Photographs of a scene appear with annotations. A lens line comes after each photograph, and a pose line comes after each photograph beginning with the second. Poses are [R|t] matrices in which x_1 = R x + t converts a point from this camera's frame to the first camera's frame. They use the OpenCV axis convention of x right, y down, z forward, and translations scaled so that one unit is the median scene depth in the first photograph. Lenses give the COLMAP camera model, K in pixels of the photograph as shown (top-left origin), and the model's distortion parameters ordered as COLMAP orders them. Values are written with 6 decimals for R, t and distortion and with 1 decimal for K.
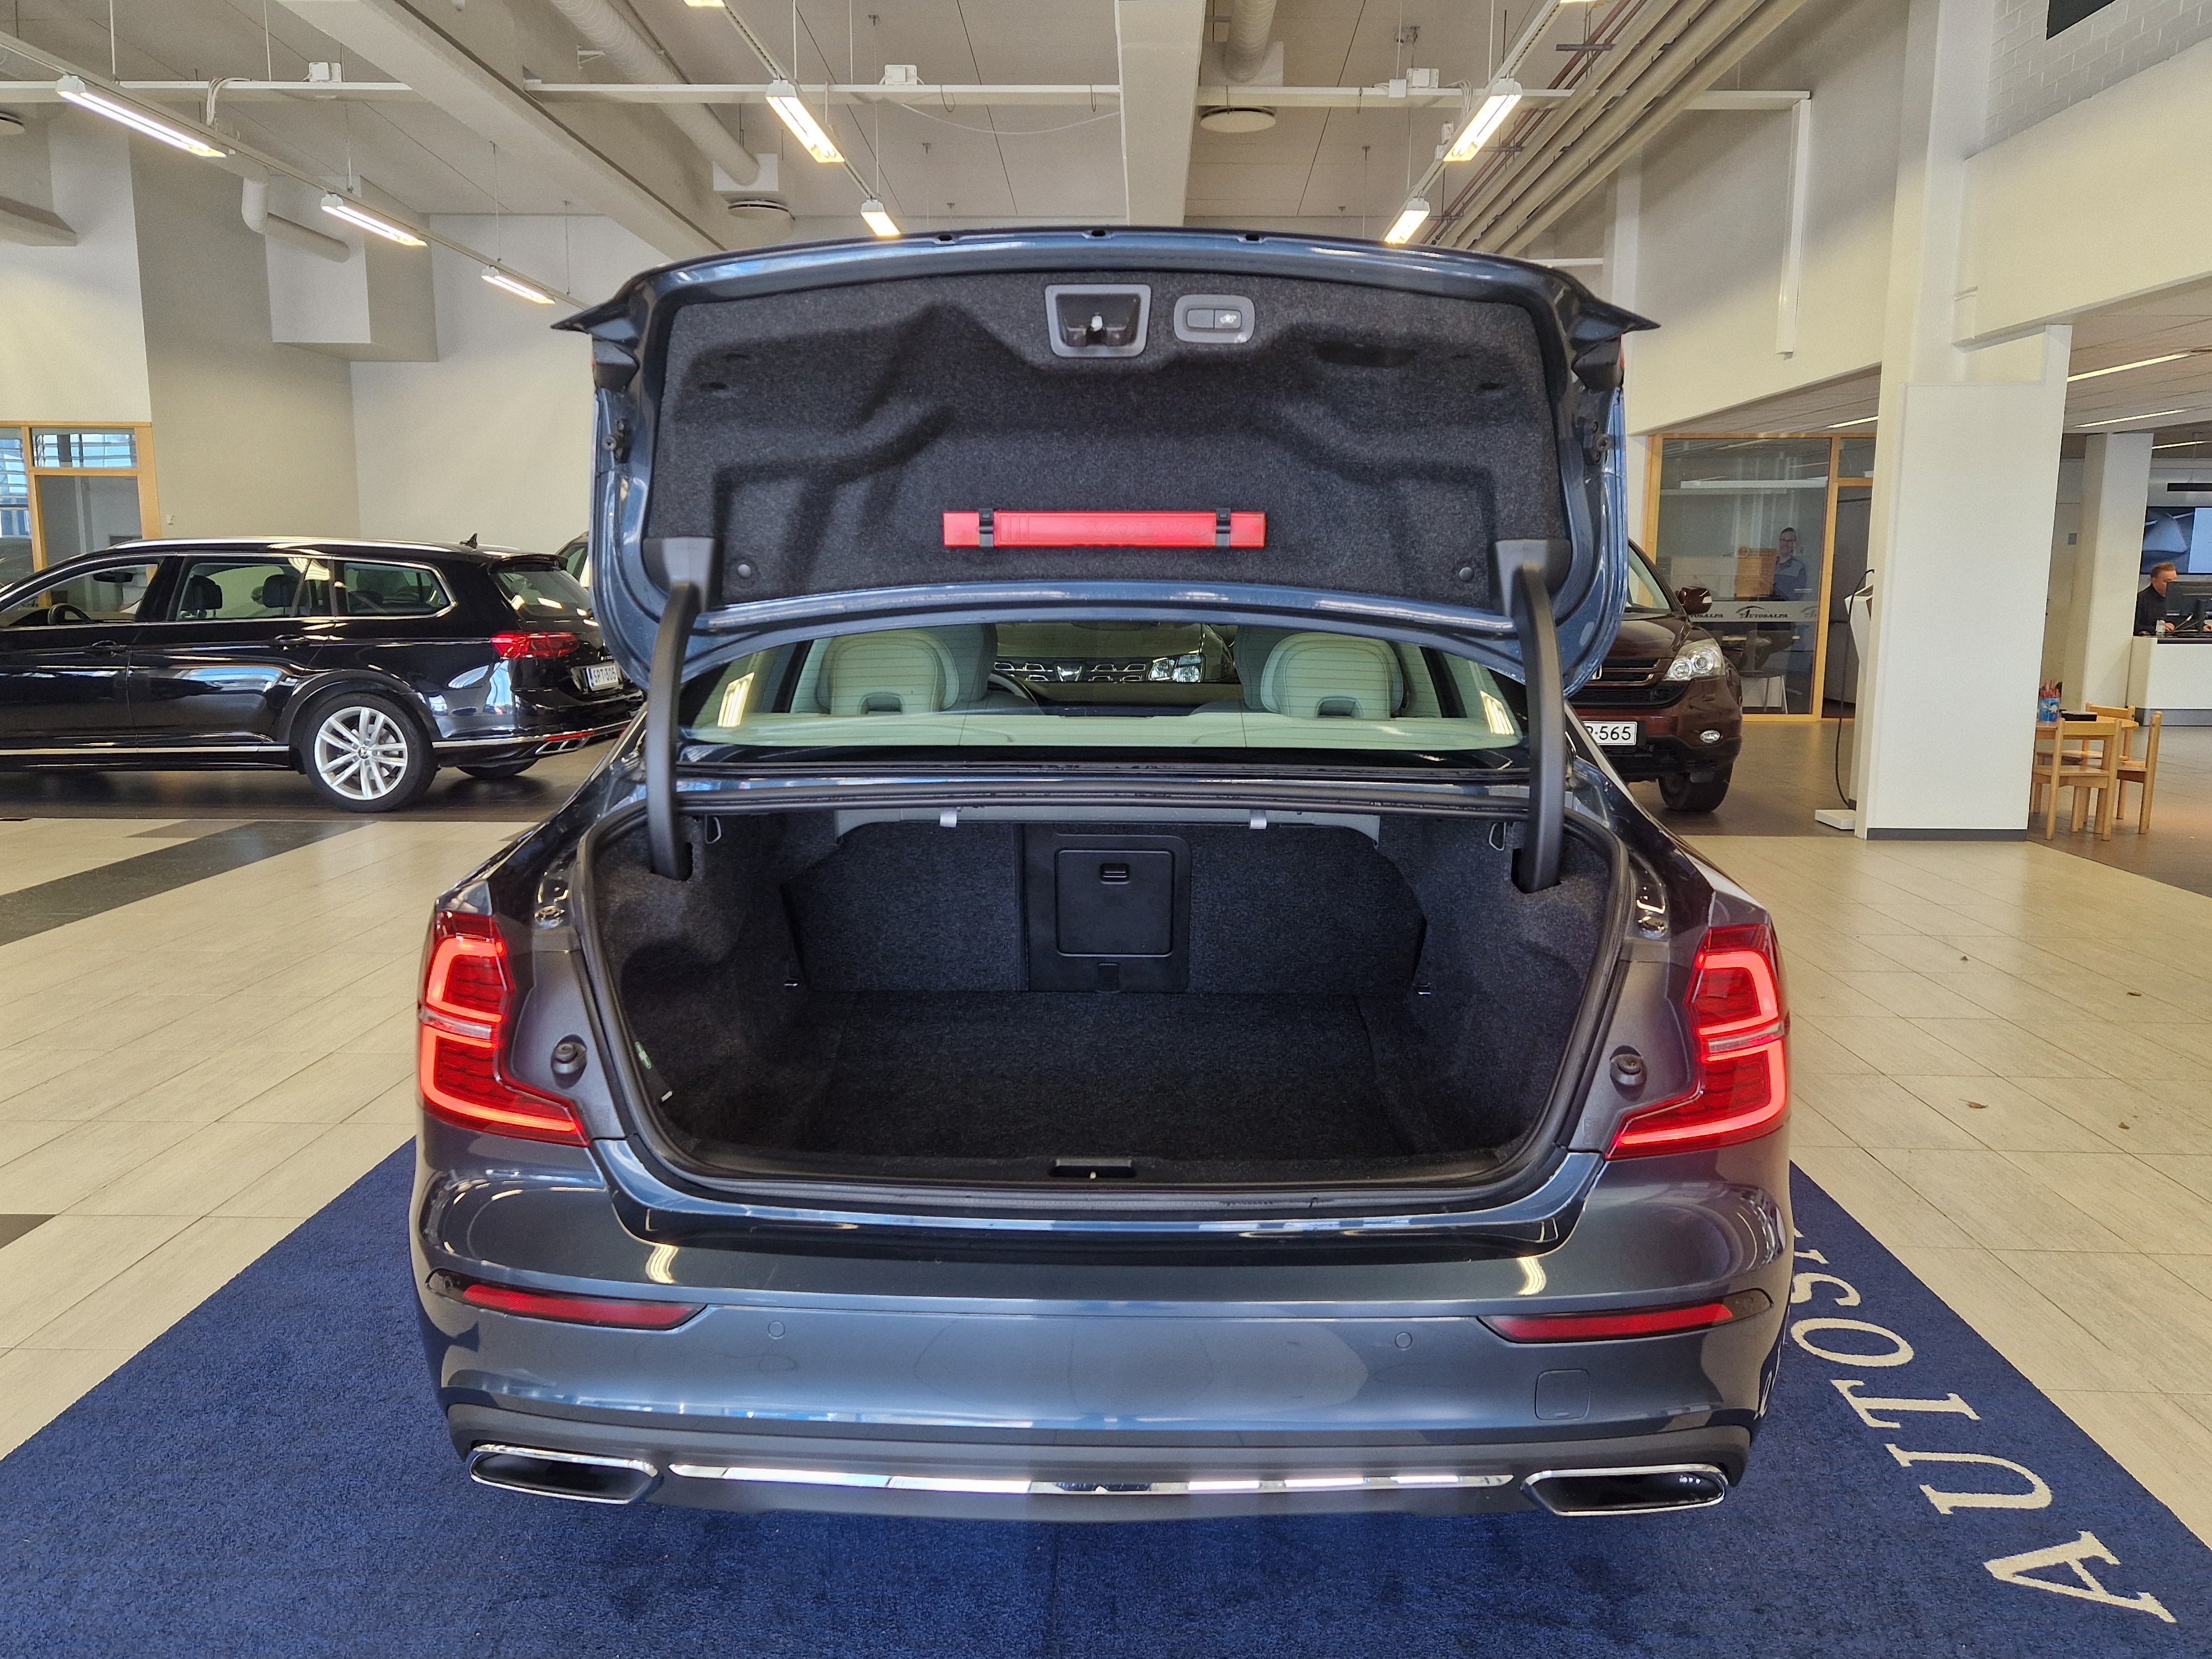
lens RADIAL K [[1727.8, 0, 1106.0], [0, 1727.8, 829.5], [0, 0, 1]] dist [0.000672, -0.004996]
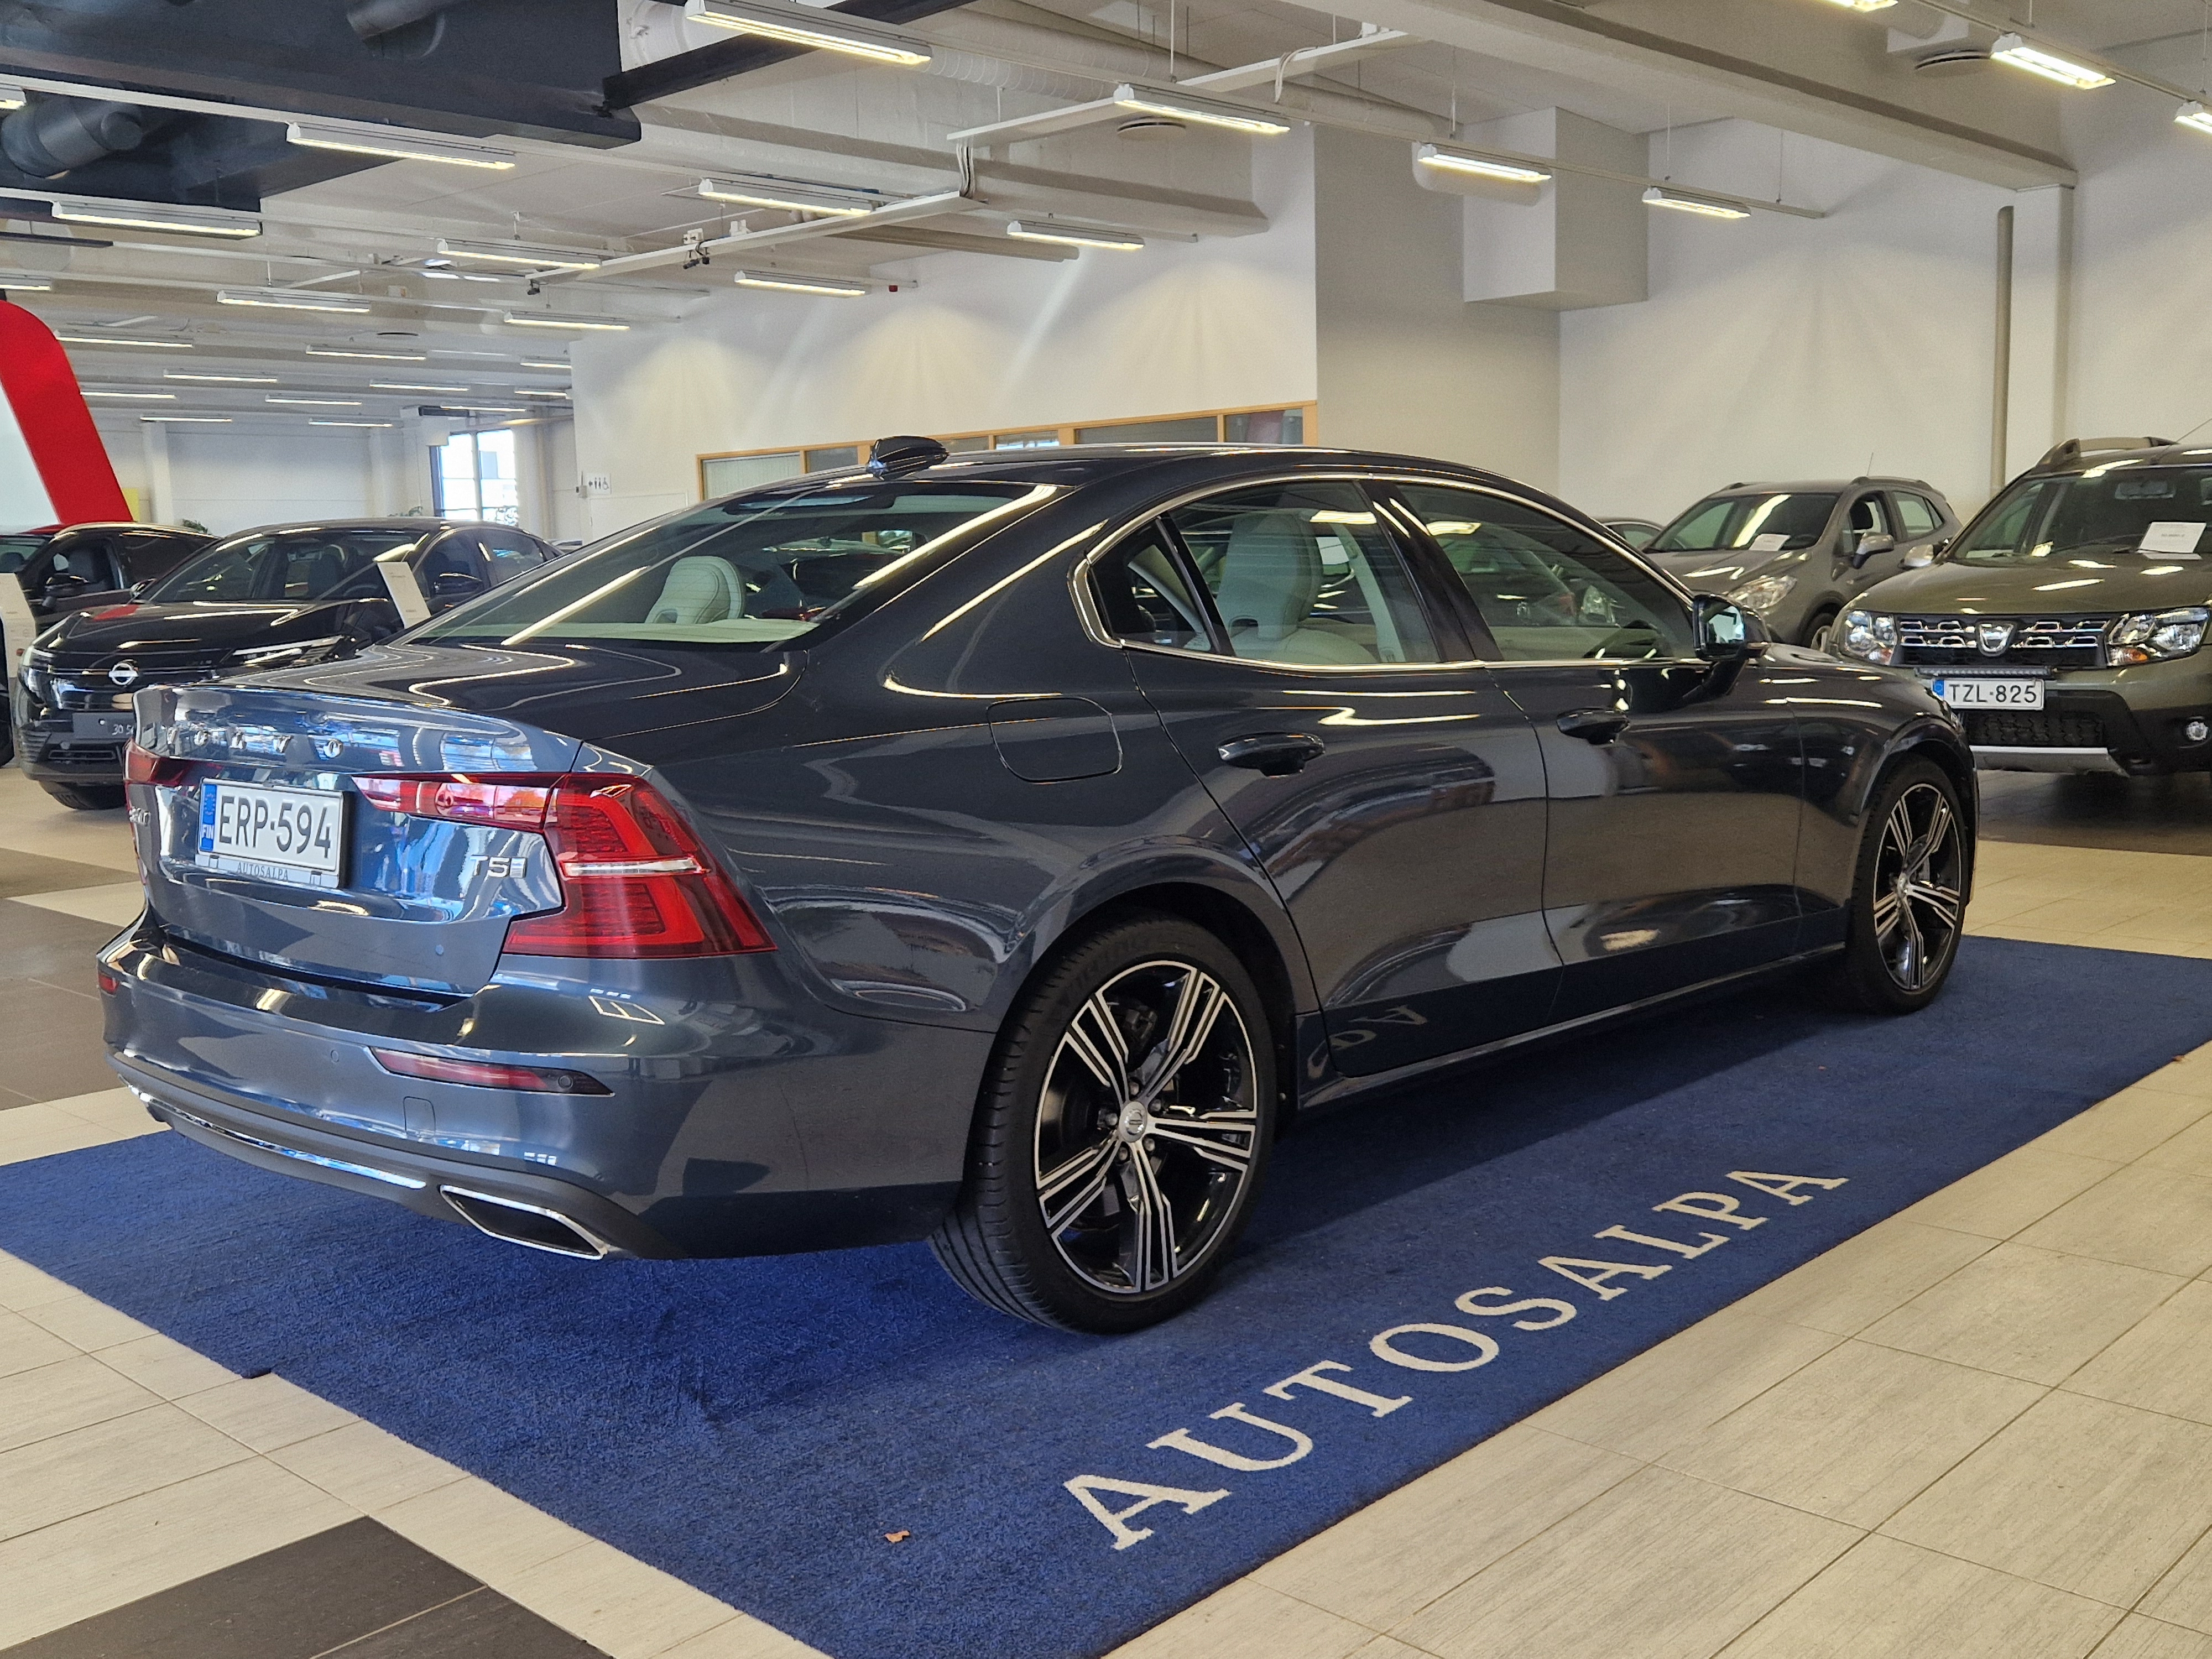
lens RADIAL K [[2113.1, 0, 1106.0], [0, 2113.1, 829.5], [0, 0, 1]] dist [0.111076, -0.002011]
pose [[0.746470, 0.051588, -0.663416, 0.627331], [-0.059224, 0.998184, 0.010981, 0.016487], [0.662778, 0.031093, 0.748170, 0.032007]]
